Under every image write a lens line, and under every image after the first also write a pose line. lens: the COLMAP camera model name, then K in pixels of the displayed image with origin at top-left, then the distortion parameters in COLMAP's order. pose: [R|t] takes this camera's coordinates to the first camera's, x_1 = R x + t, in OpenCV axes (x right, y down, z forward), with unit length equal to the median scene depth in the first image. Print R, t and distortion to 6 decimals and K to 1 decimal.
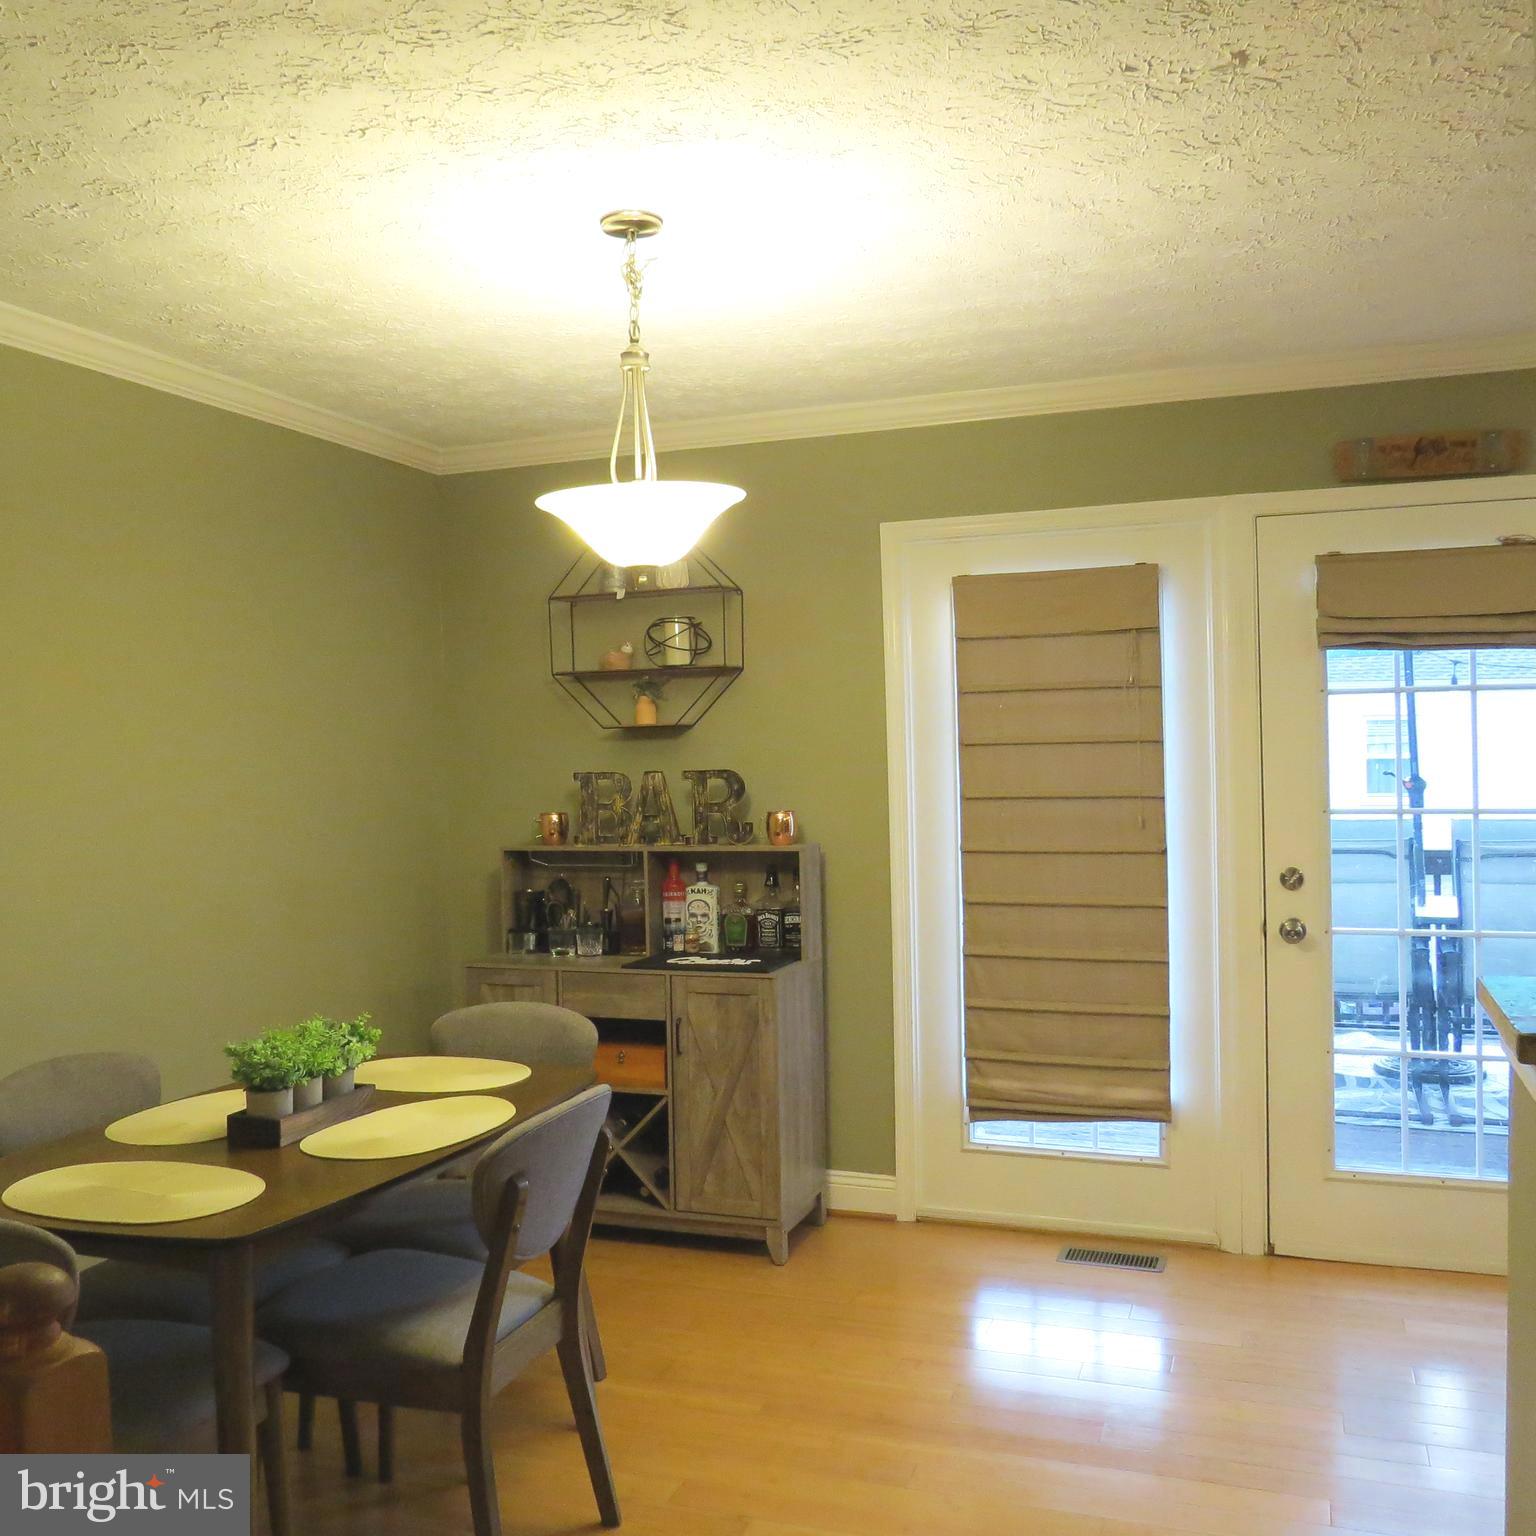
lens RADIAL K [[1332.5, 0, 768.0], [0, 1332.5, 783.2], [0, 0, 1]] dist [0.007039, 0.006819]
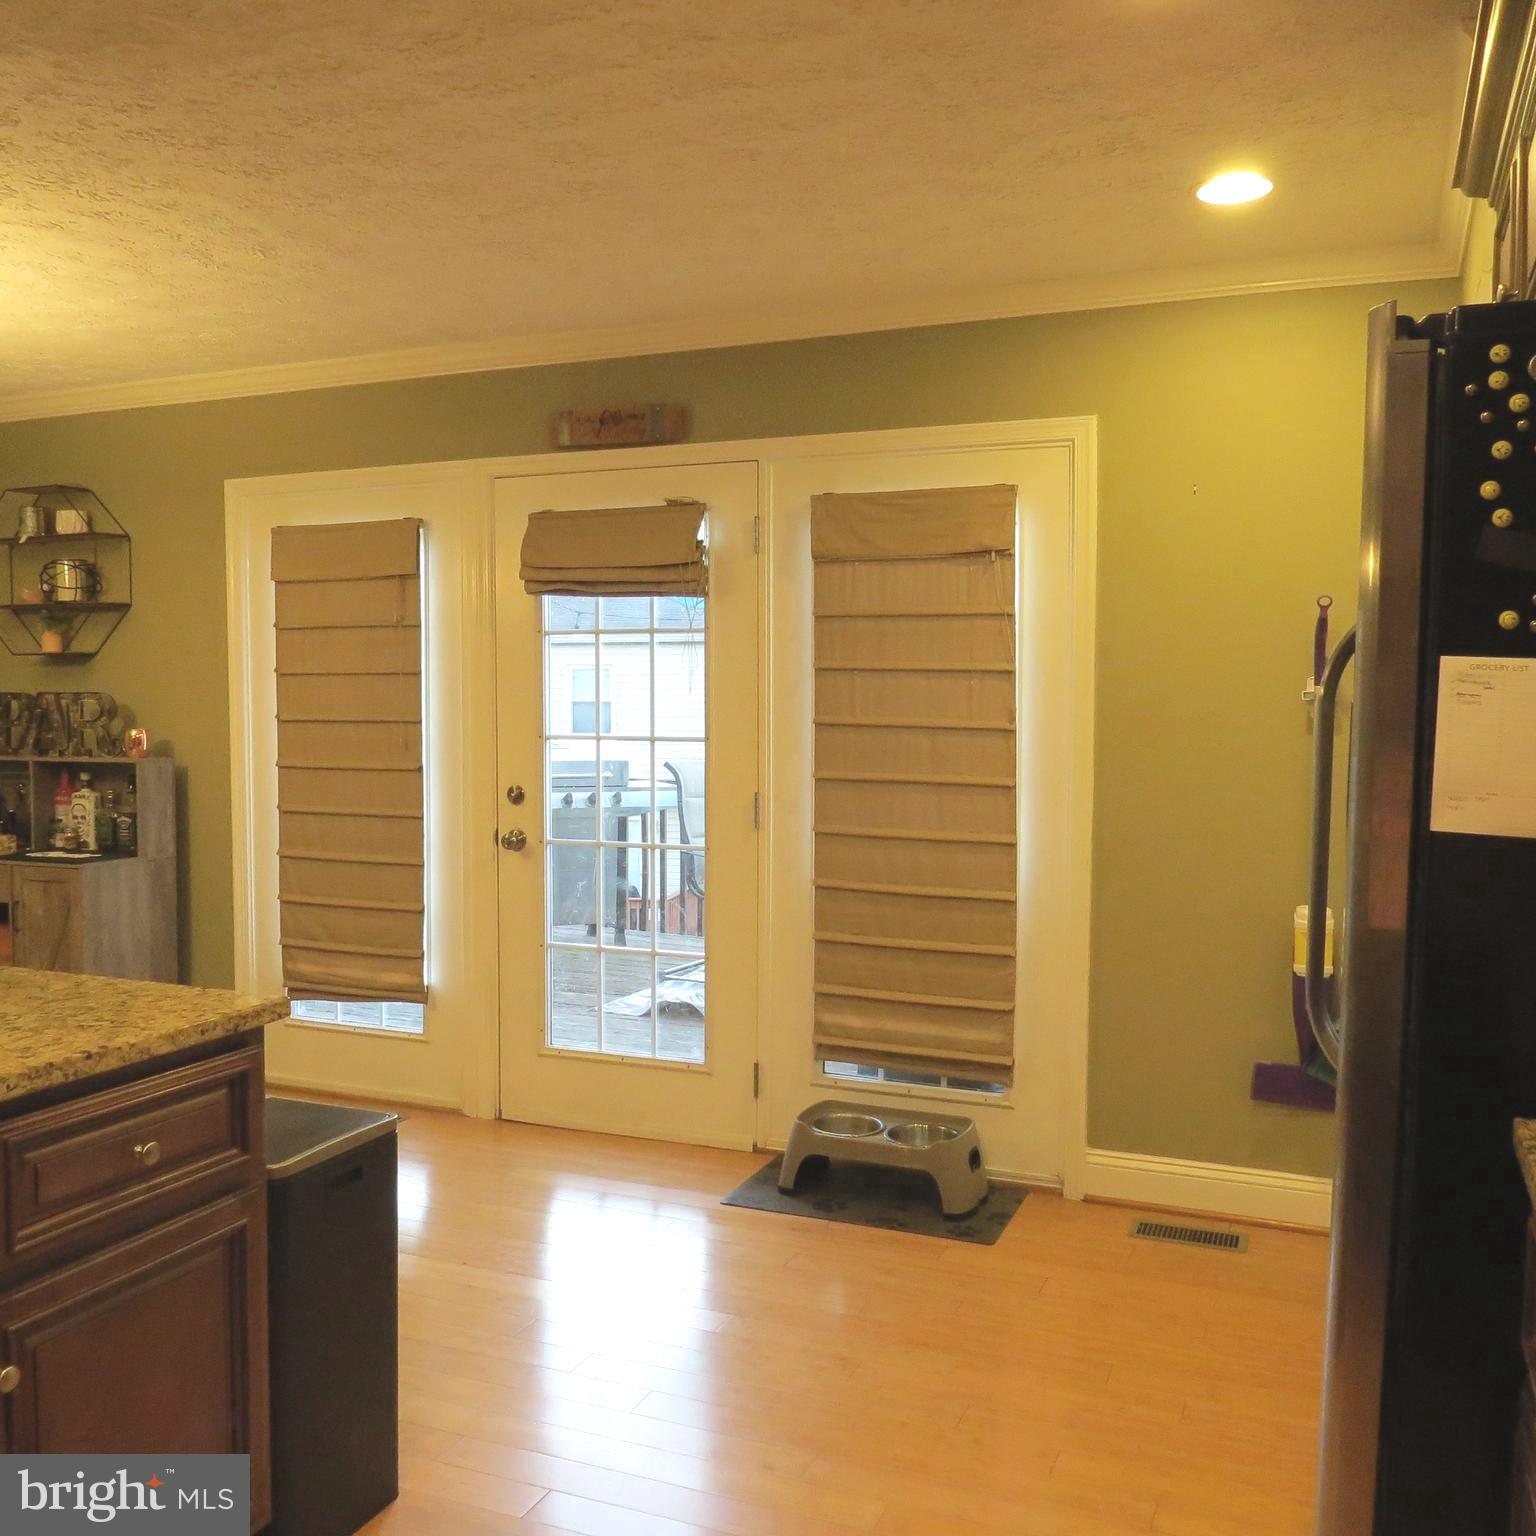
lens RADIAL K [[1476.9, 0, 766.3], [0, 1476.9, 752.7], [0, 0, 1]] dist [0.004914, 0.000000]
pose [[0.994627, 0.018633, -0.101831, 0.703029], [-0.015523, 0.999391, 0.031249, -0.007343], [0.102351, -0.029501, 0.994311, -0.231109]]
